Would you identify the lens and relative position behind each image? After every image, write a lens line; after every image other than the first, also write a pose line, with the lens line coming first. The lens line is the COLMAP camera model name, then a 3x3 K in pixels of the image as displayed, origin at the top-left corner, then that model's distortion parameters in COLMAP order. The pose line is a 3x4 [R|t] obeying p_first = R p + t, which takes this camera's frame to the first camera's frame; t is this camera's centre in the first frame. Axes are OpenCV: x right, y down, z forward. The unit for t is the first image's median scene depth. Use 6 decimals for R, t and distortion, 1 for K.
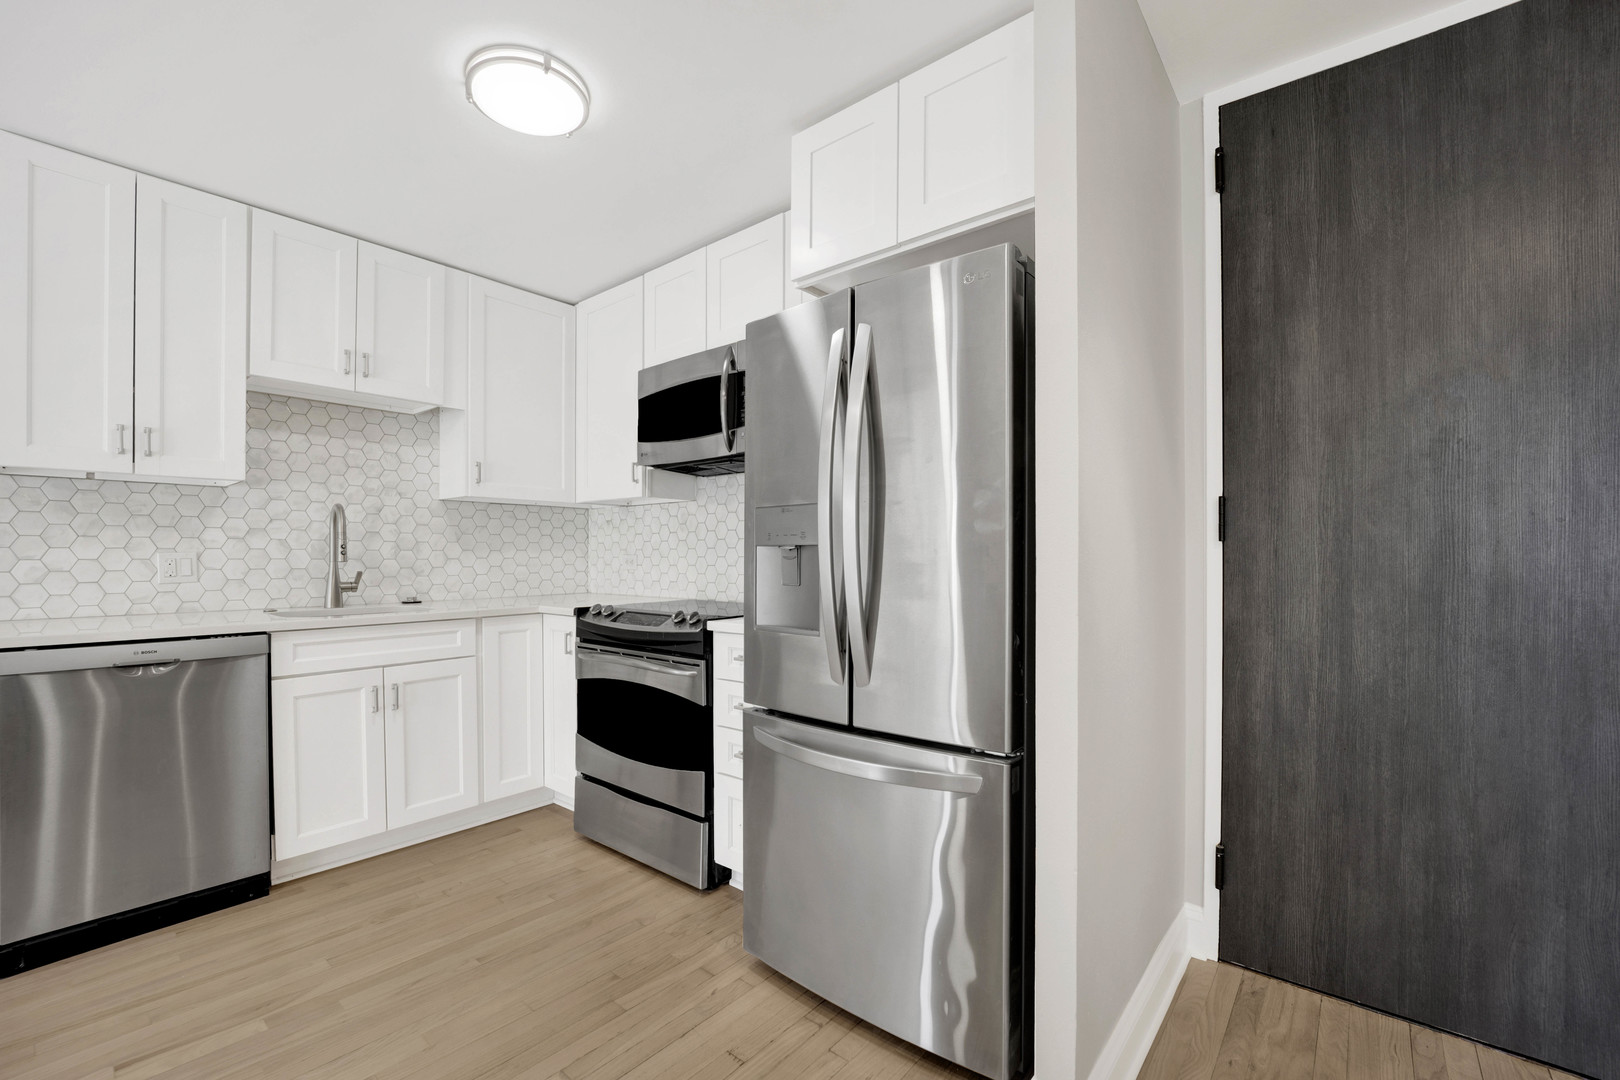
lens RADIAL K [[689.0, 0, 799.1], [0, 689.0, 557.8], [0, 0, 1]] dist [-0.017211, 0.000009]
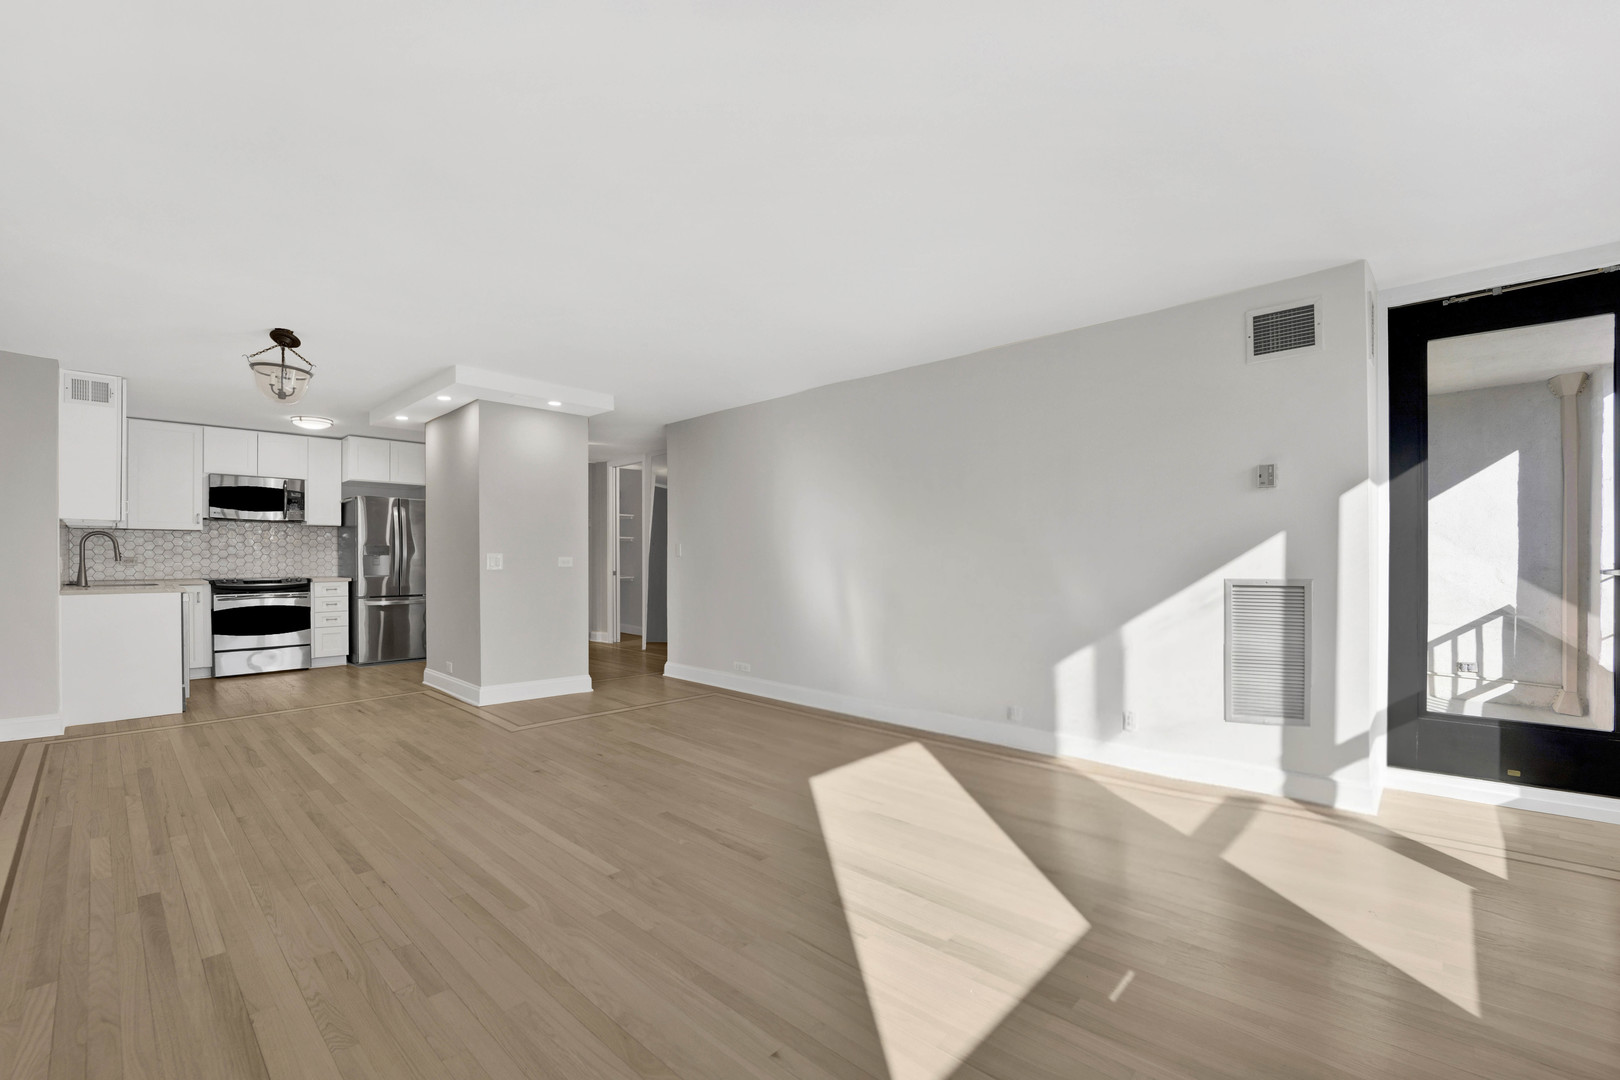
lens RADIAL K [[689.0, 0, 799.1], [0, 689.0, 557.8], [0, 0, 1]] dist [-0.017211, 0.000009]
pose [[0.063267, -0.002124, 0.997994, -2.472577], [0.002463, 0.999995, 0.001972, -0.002088], [-0.997994, 0.002334, 0.063272, -1.108684]]
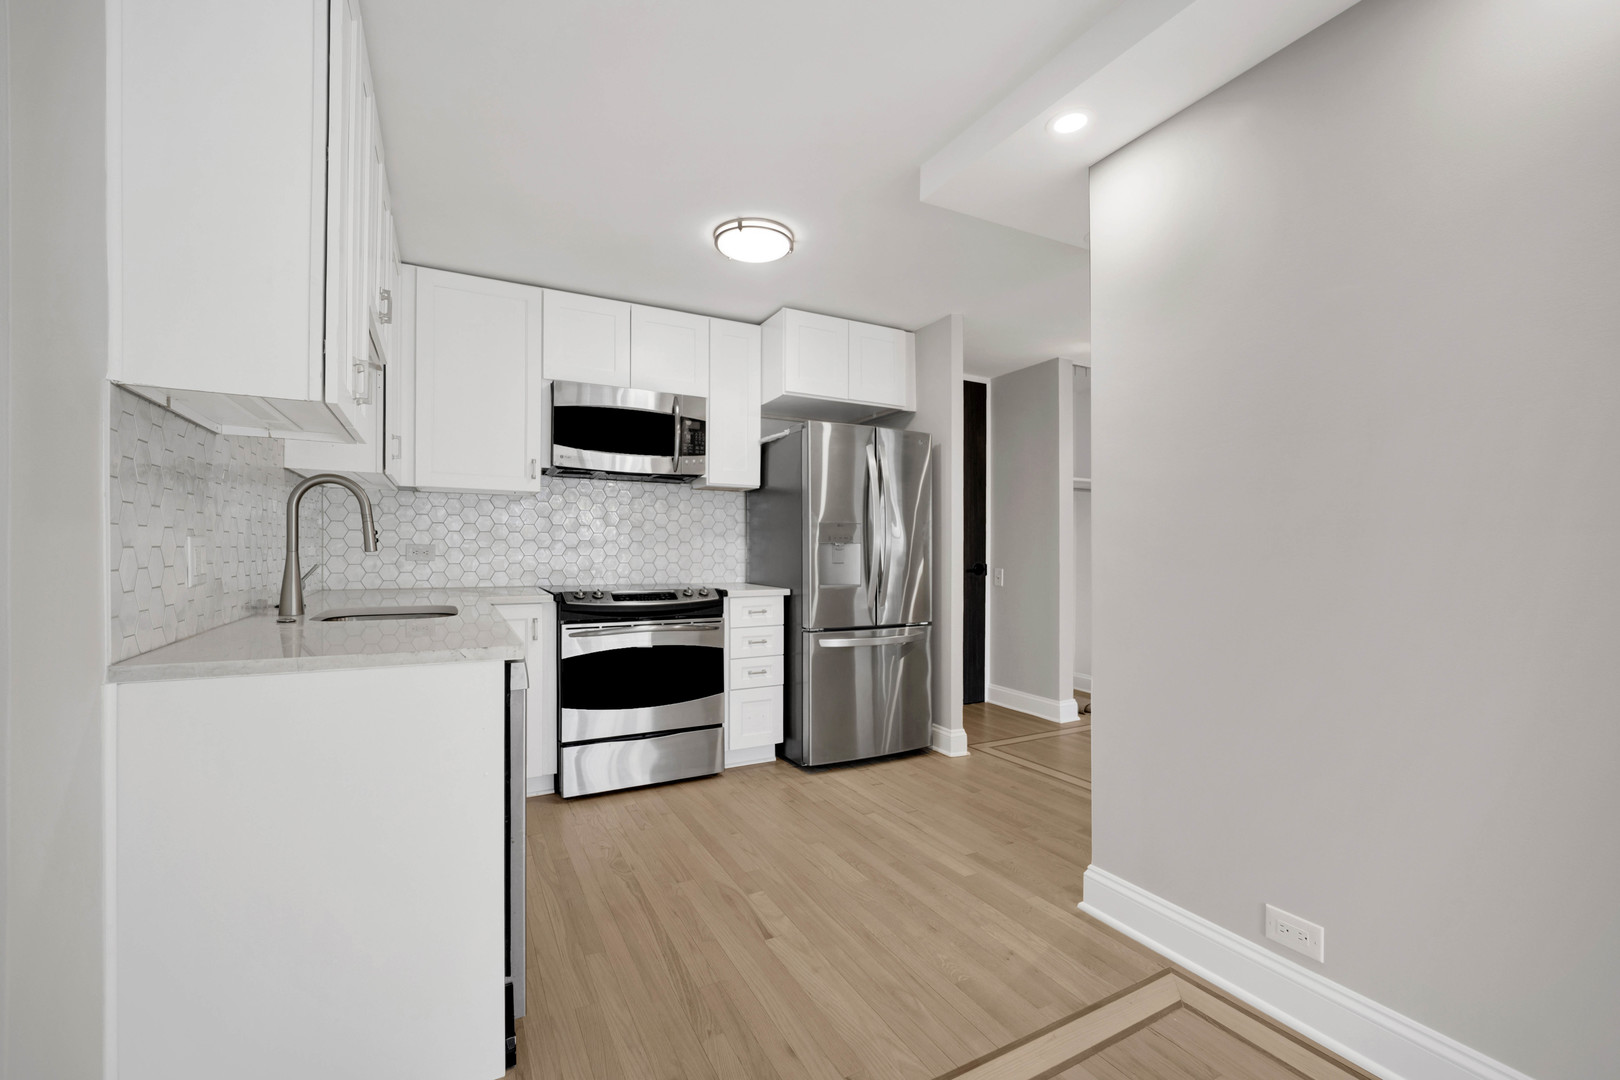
lens RADIAL K [[673.2, 0, 809.1], [0, 673.2, 546.7], [0, 0, 1]] dist [-0.002321, -0.000149]
pose [[0.366247, 0.007164, 0.930490, -1.173115], [-0.003102, 0.999974, -0.006478, 0.003621], [-0.930513, -0.000513, 0.366259, 0.237627]]
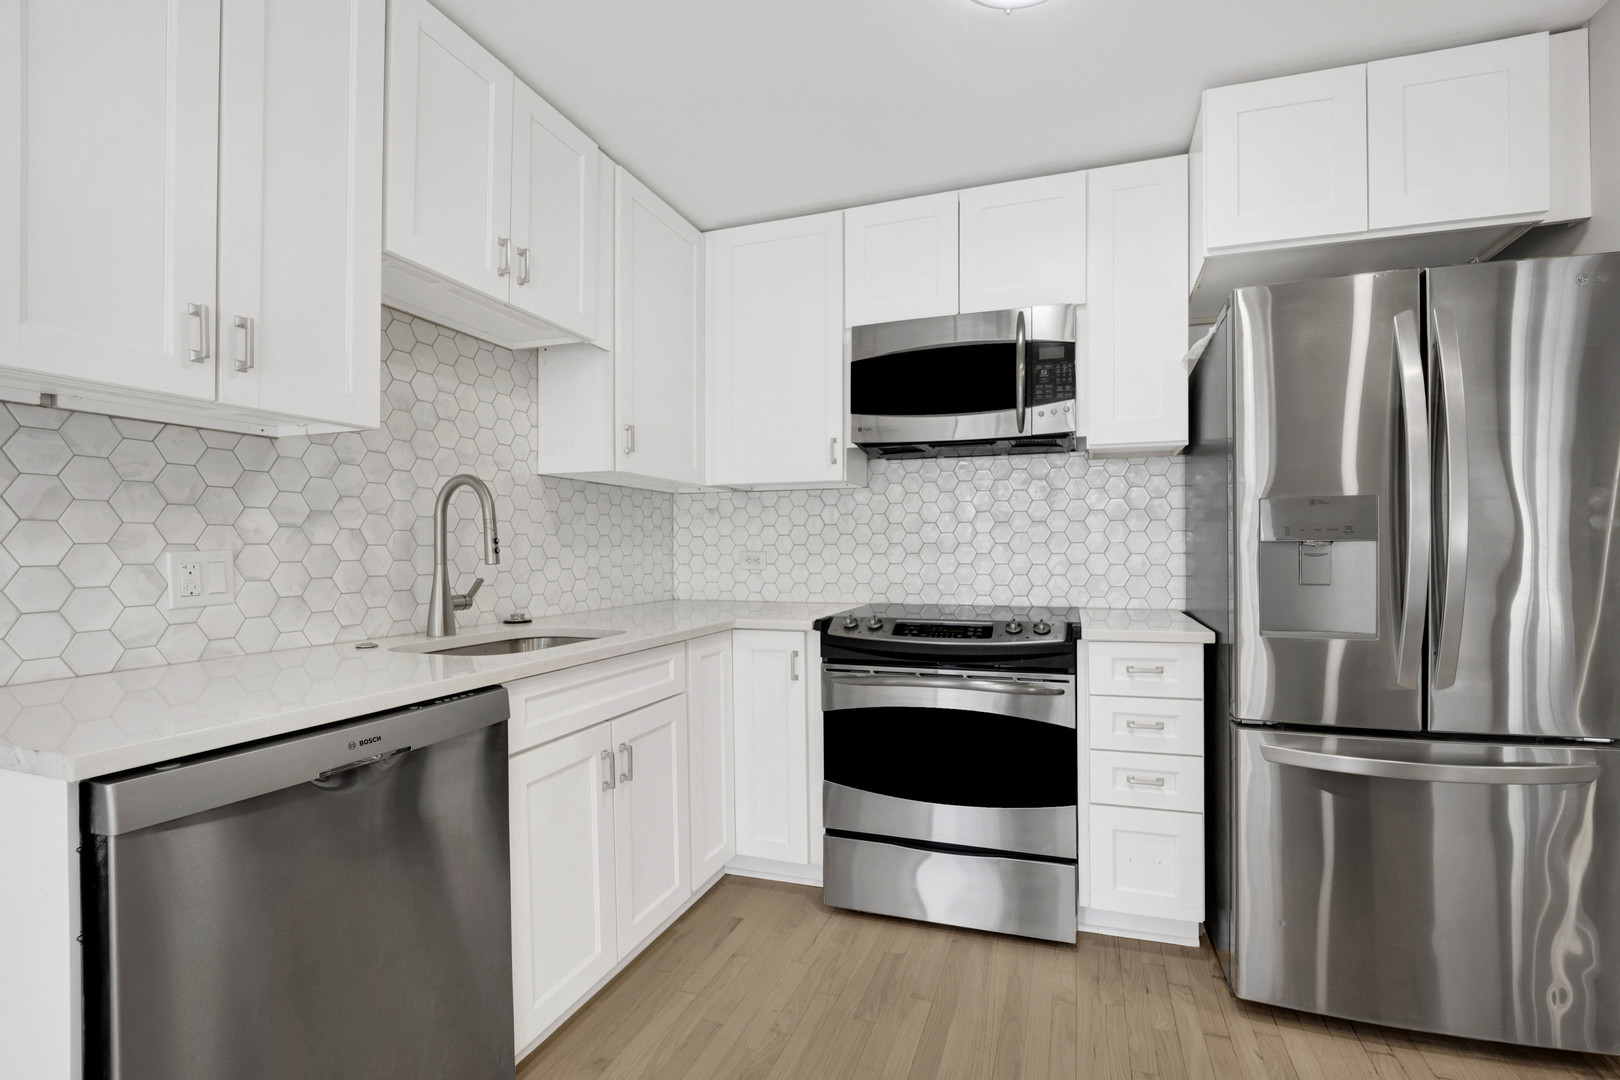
lens RADIAL K [[691.6, 0, 860.9], [0, 691.6, 553.1], [0, 0, 1]] dist [-0.018659, -0.000224]
pose [[0.920073, -0.005773, 0.391704, -0.587414], [0.005201, 0.999983, 0.002522, -0.004666], [-0.391712, -0.000283, 0.920088, 0.258066]]
